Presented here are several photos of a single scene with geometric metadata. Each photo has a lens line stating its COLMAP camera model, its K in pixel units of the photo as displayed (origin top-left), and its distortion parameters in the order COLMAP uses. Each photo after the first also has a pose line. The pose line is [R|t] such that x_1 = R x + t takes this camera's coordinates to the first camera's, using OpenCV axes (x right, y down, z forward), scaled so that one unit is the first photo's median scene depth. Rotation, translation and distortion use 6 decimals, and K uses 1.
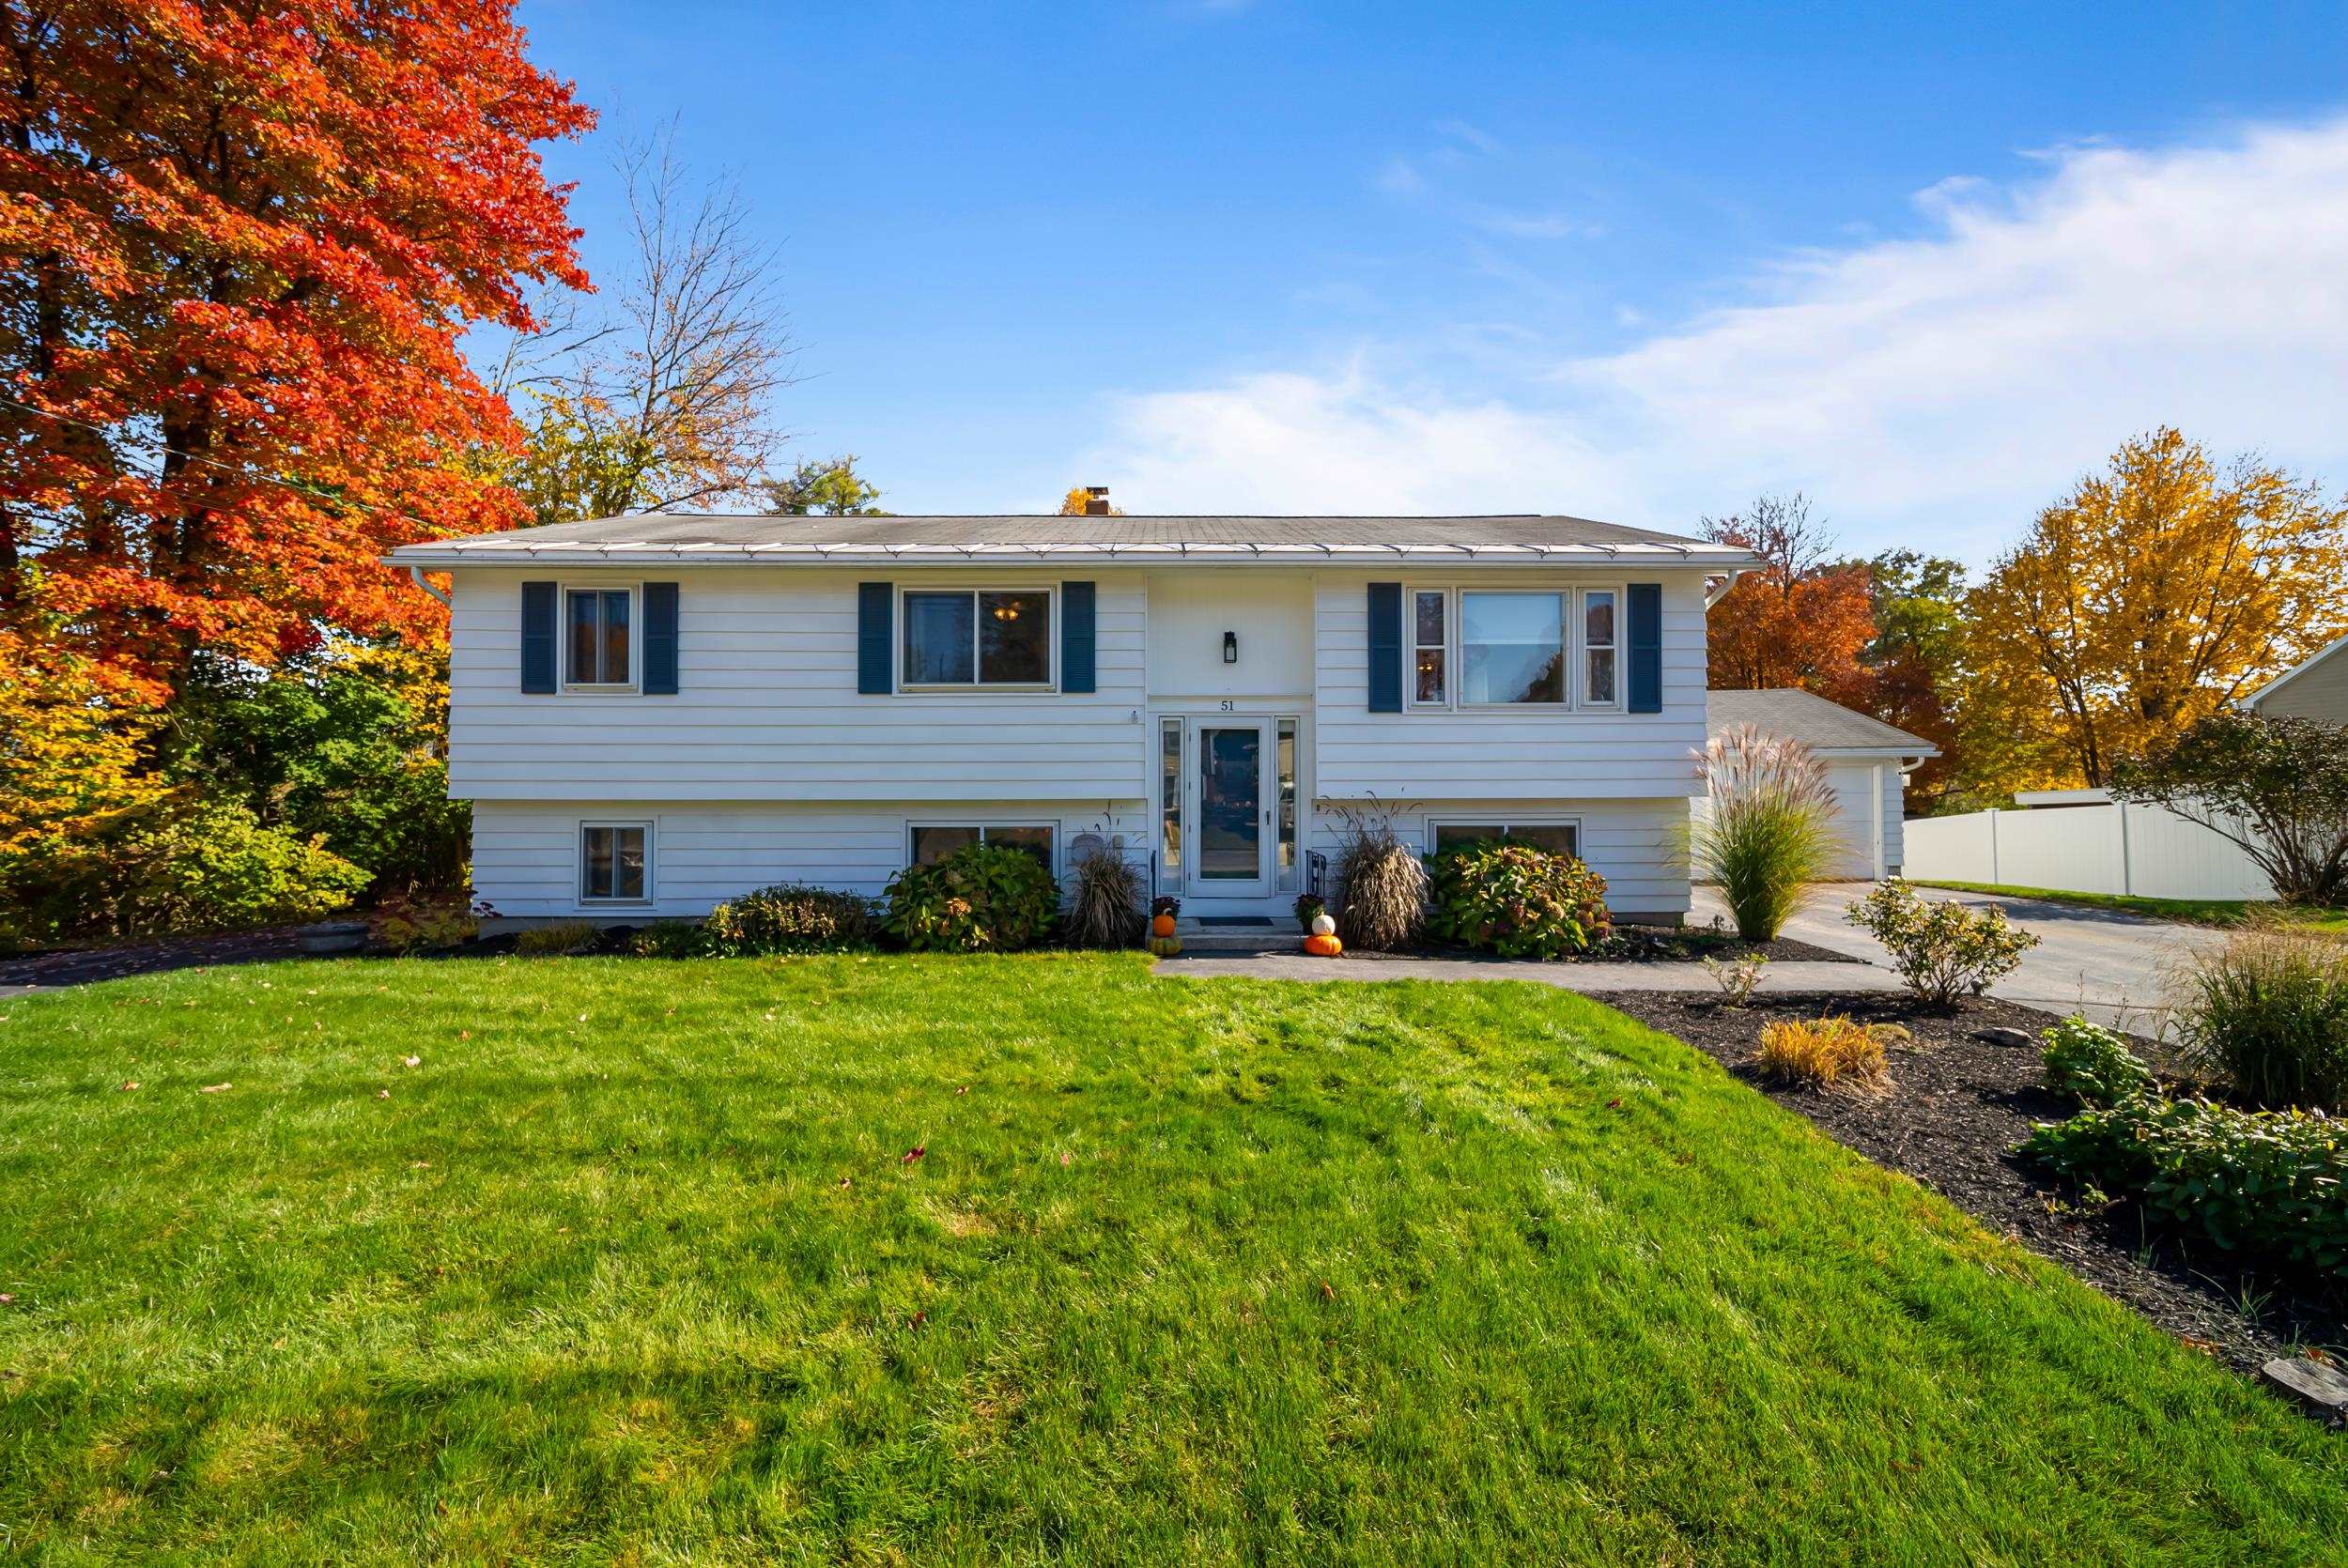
lens RADIAL K [[837.8, 0, 1160.6], [0, 837.8, 785.6], [0, 0, 1]] dist [-0.001115, -0.000722]
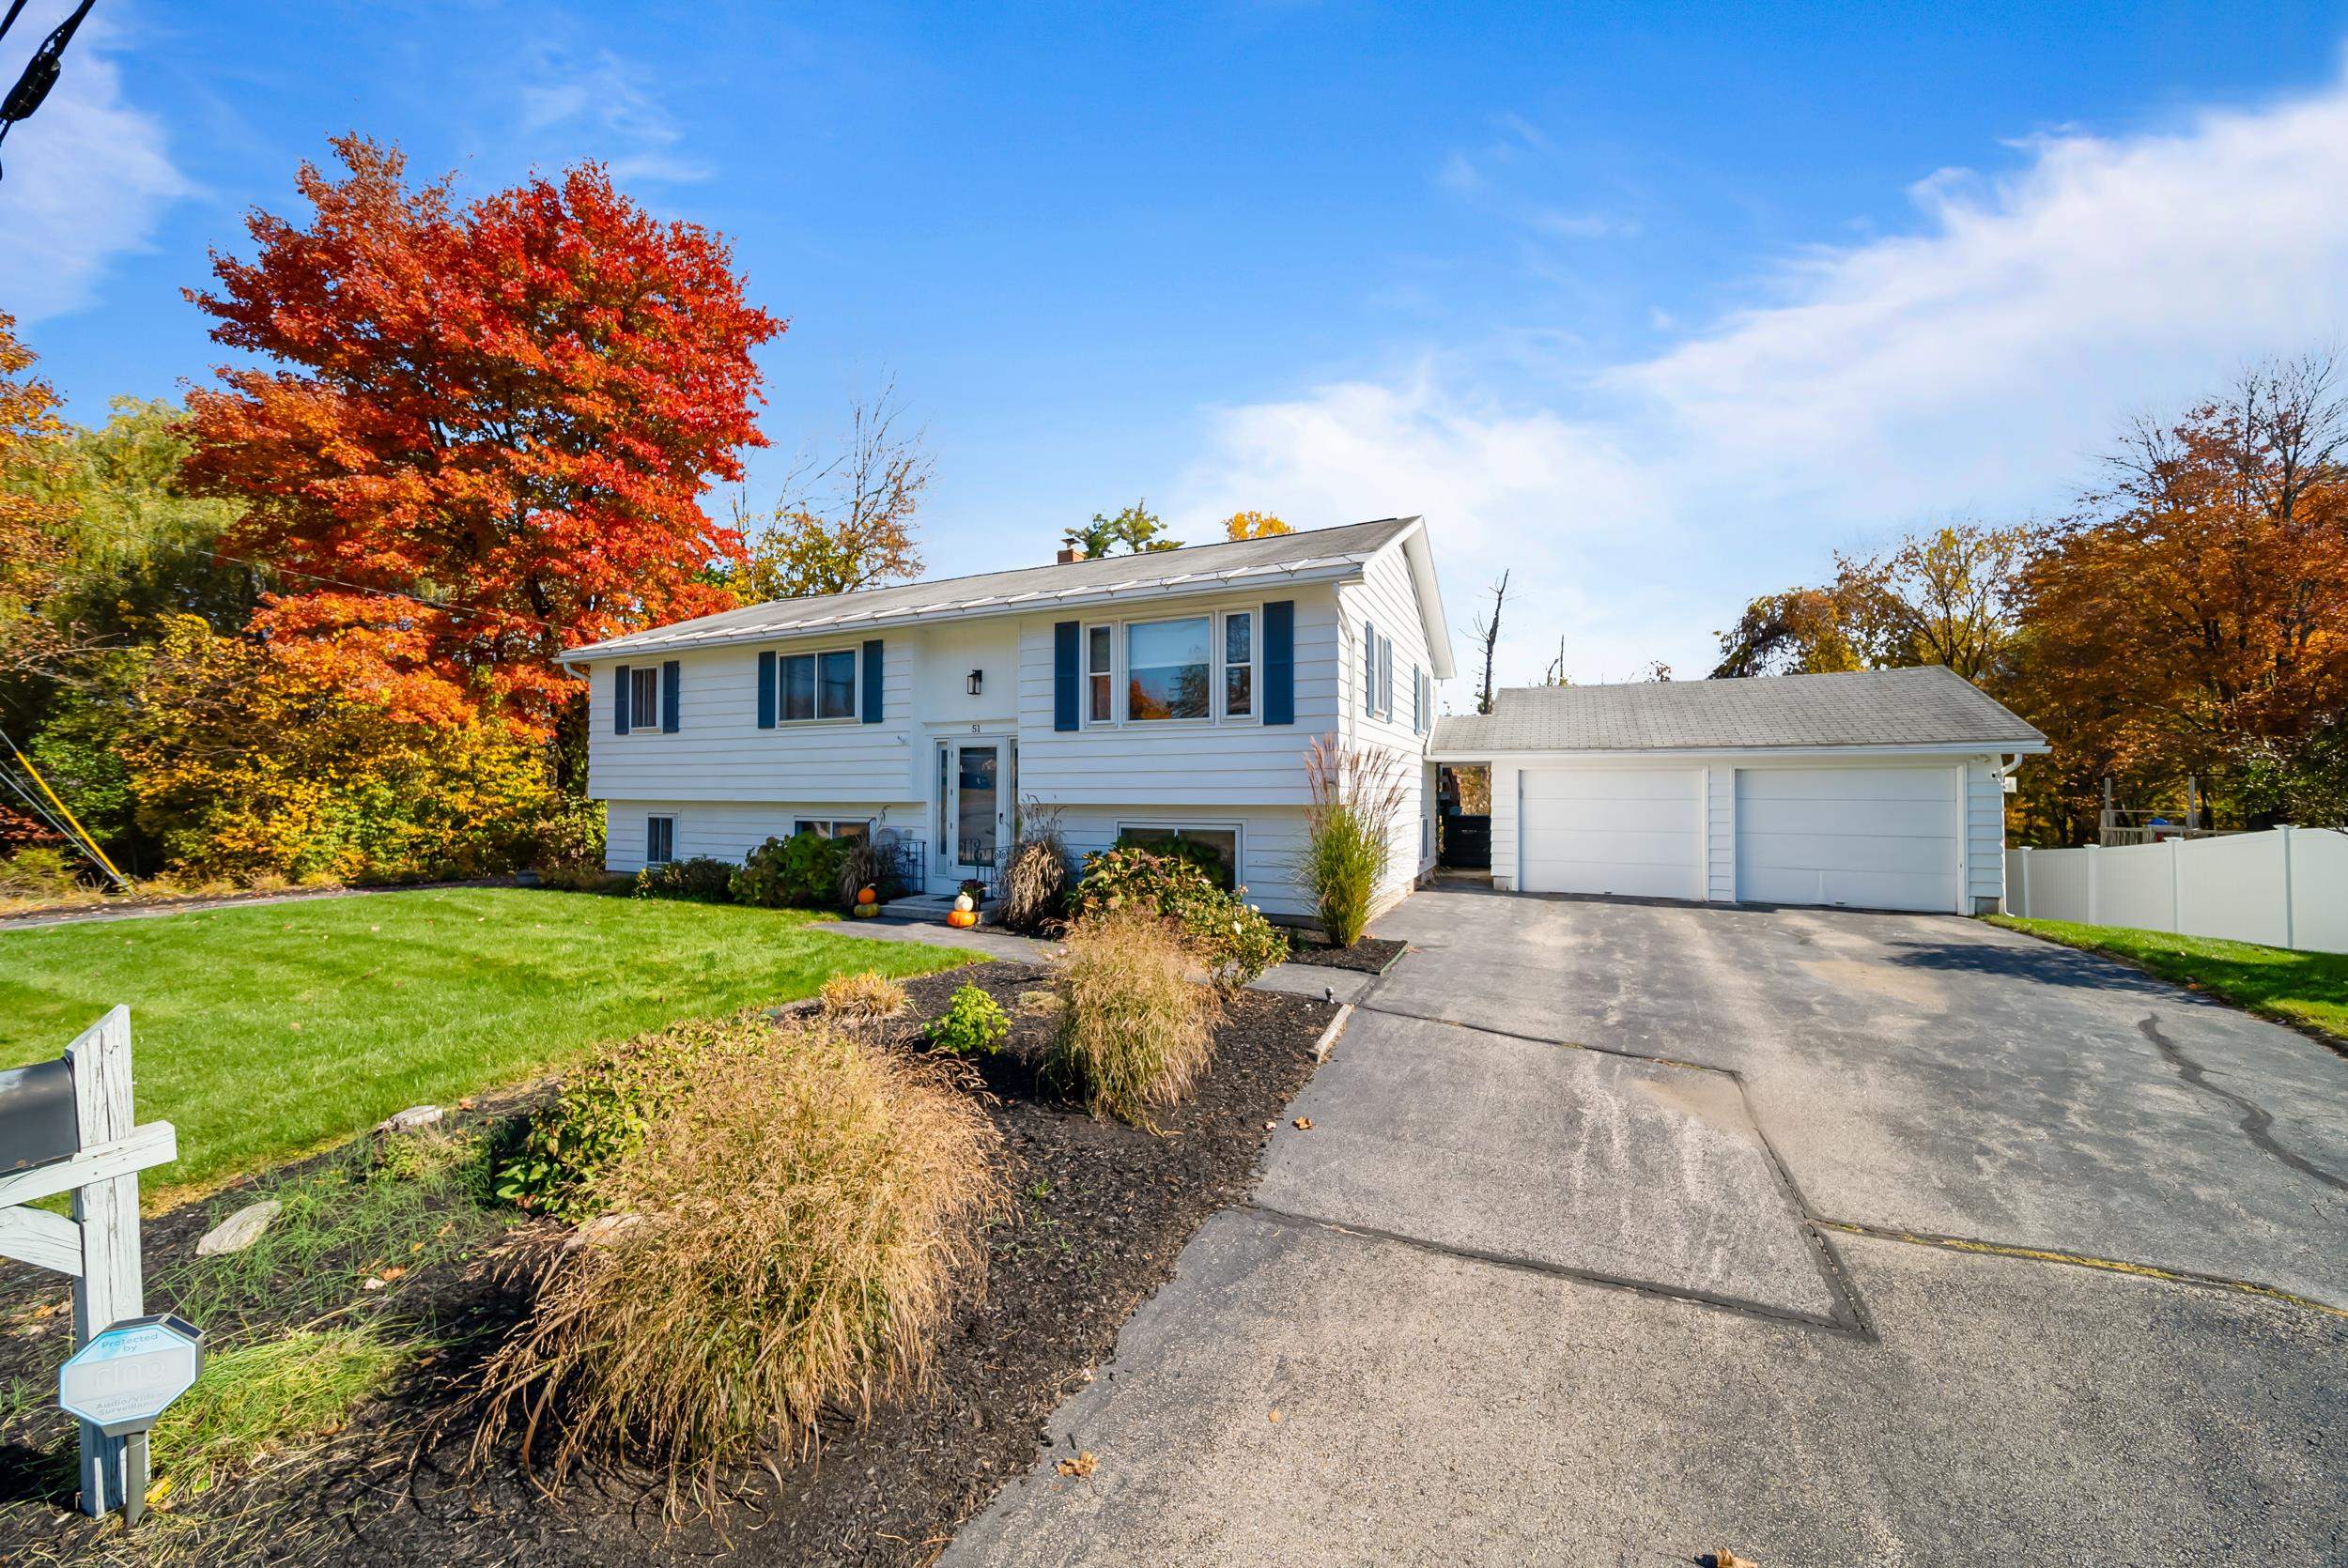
lens RADIAL K [[837.8, 0, 1183.6], [0, 837.8, 791.0], [0, 0, 1]] dist [-0.001115, -0.000722]
pose [[0.903076, 0.002460, -0.429474, 0.913811], [0.000317, 0.999980, 0.006395, -0.010281], [0.429481, -0.005911, 0.903057, -0.000730]]
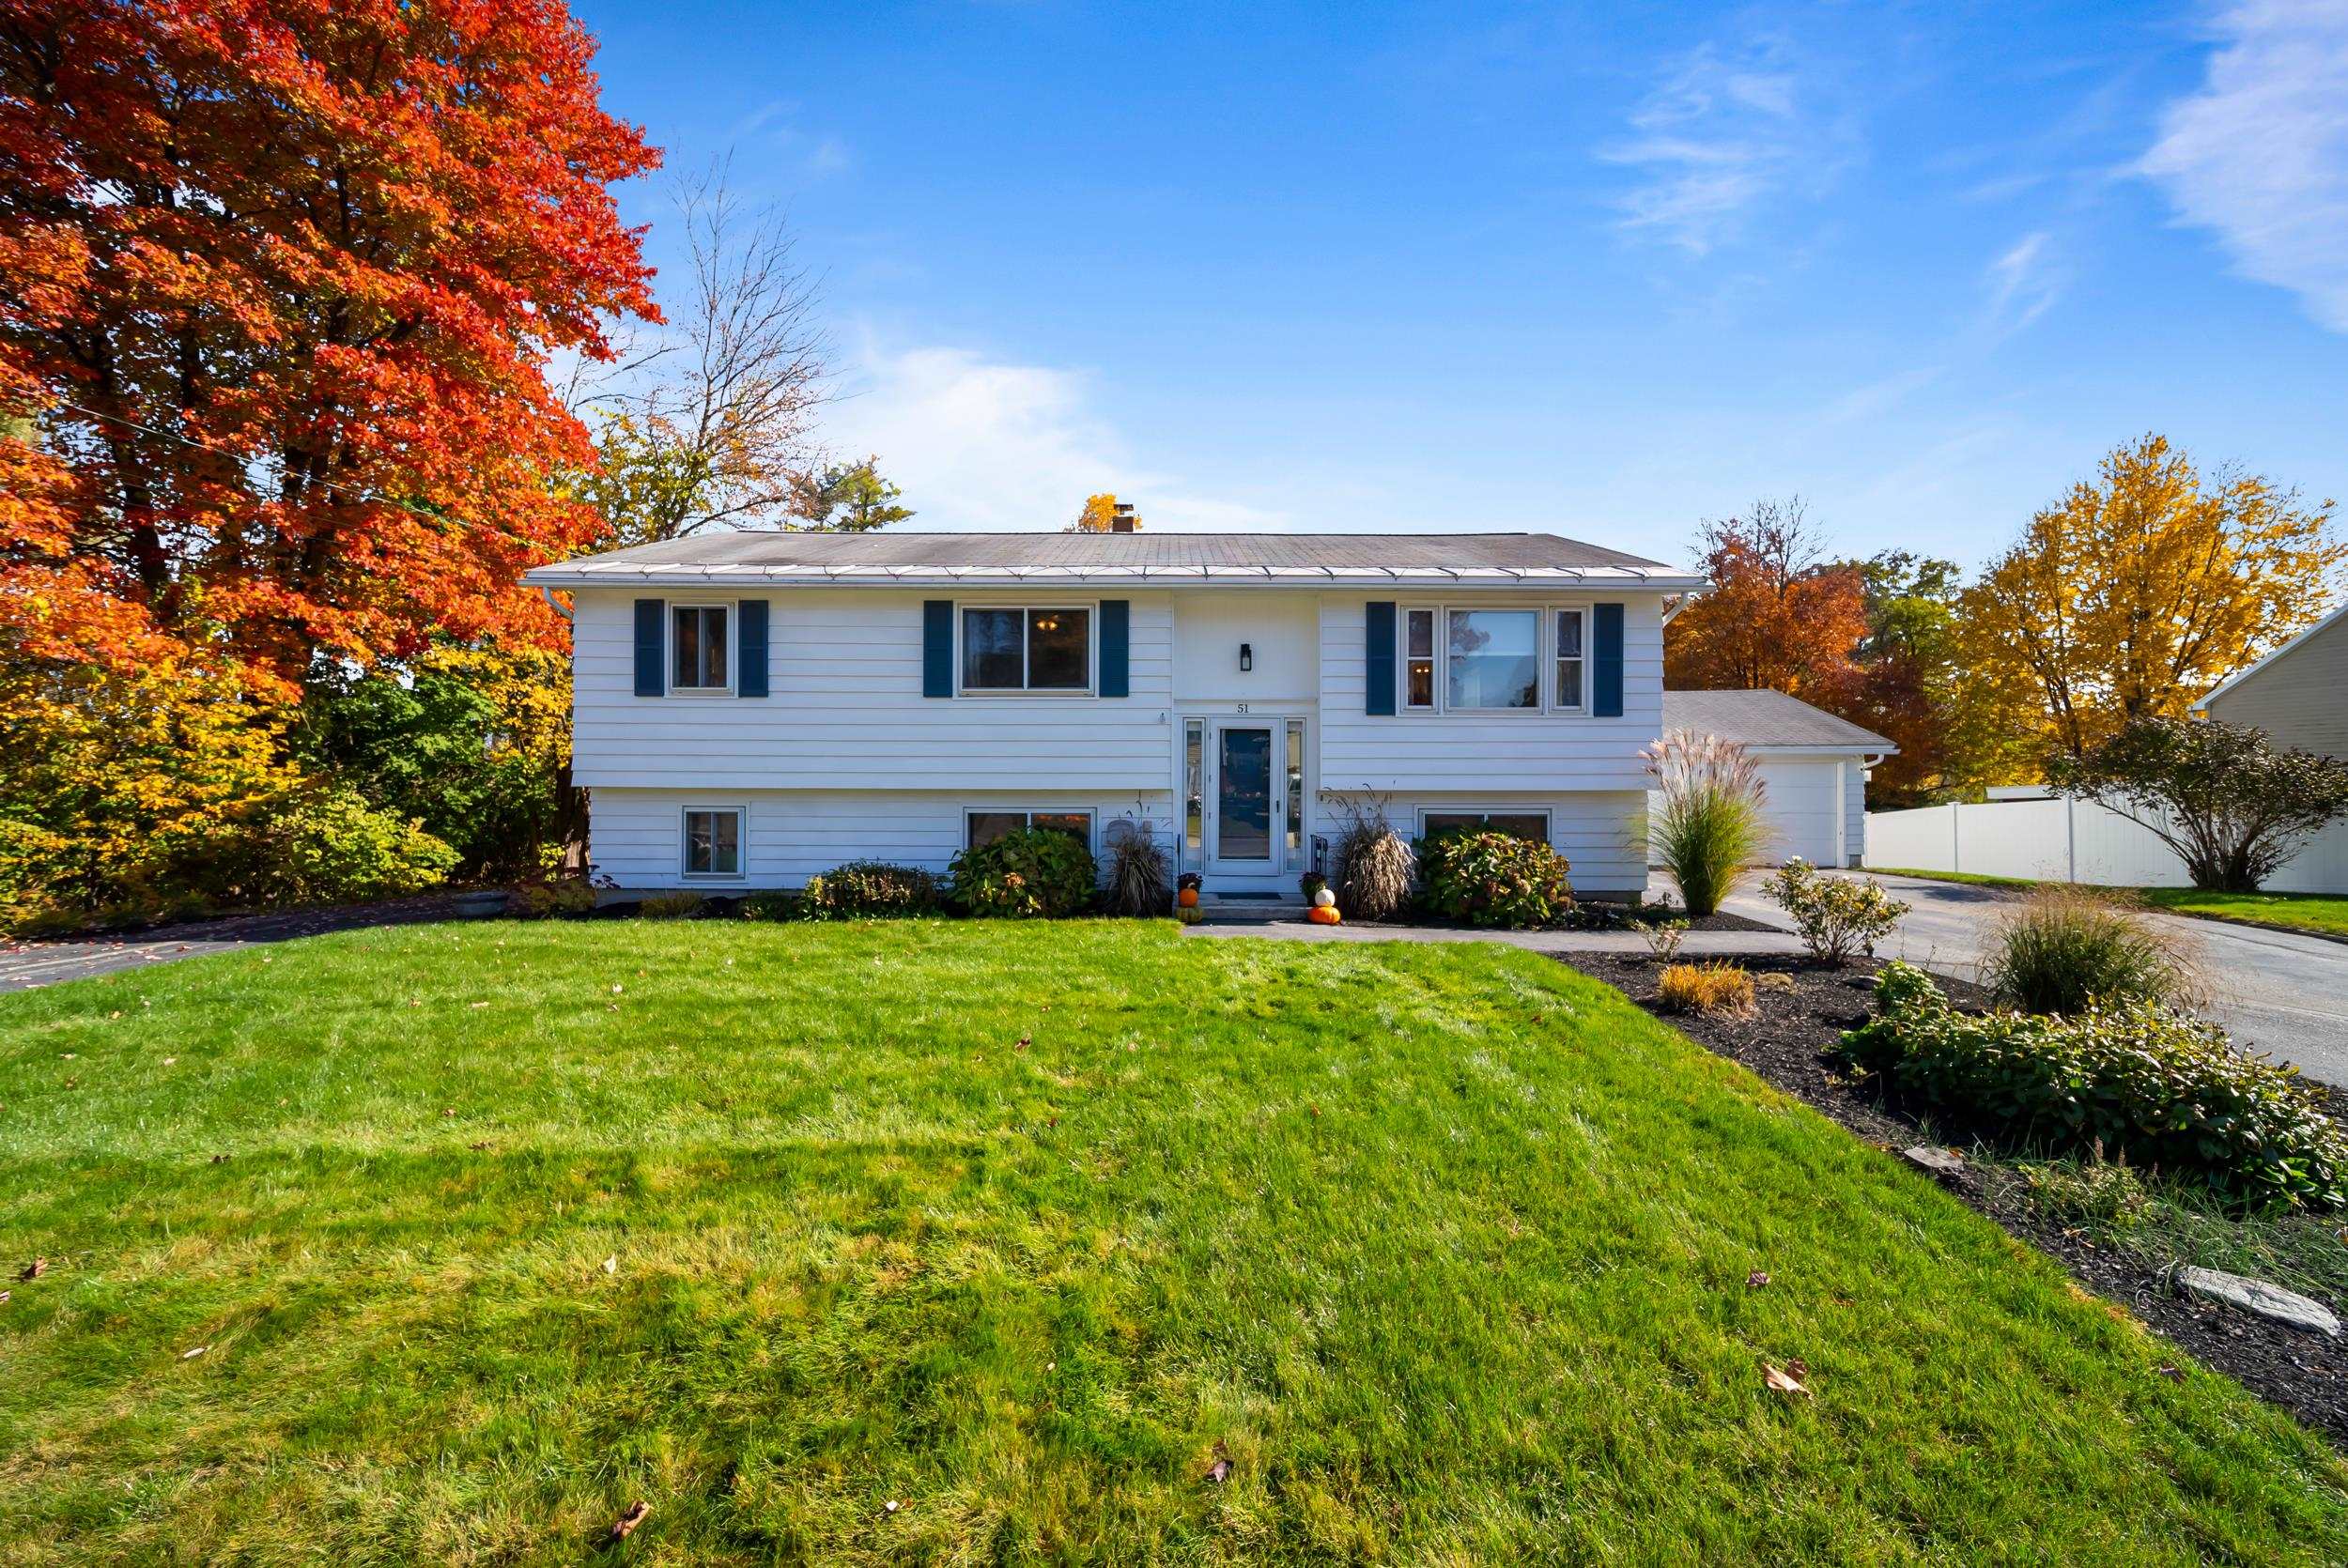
lens RADIAL K [[837.8, 0, 1163.0], [0, 837.8, 787.7], [0, 0, 1]] dist [-0.001115, -0.000722]
pose [[0.999957, 0.004755, -0.007908, -0.020427], [-0.004649, 0.999900, 0.013362, -0.002009], [0.007970, -0.013325, 0.999879, -0.150932]]
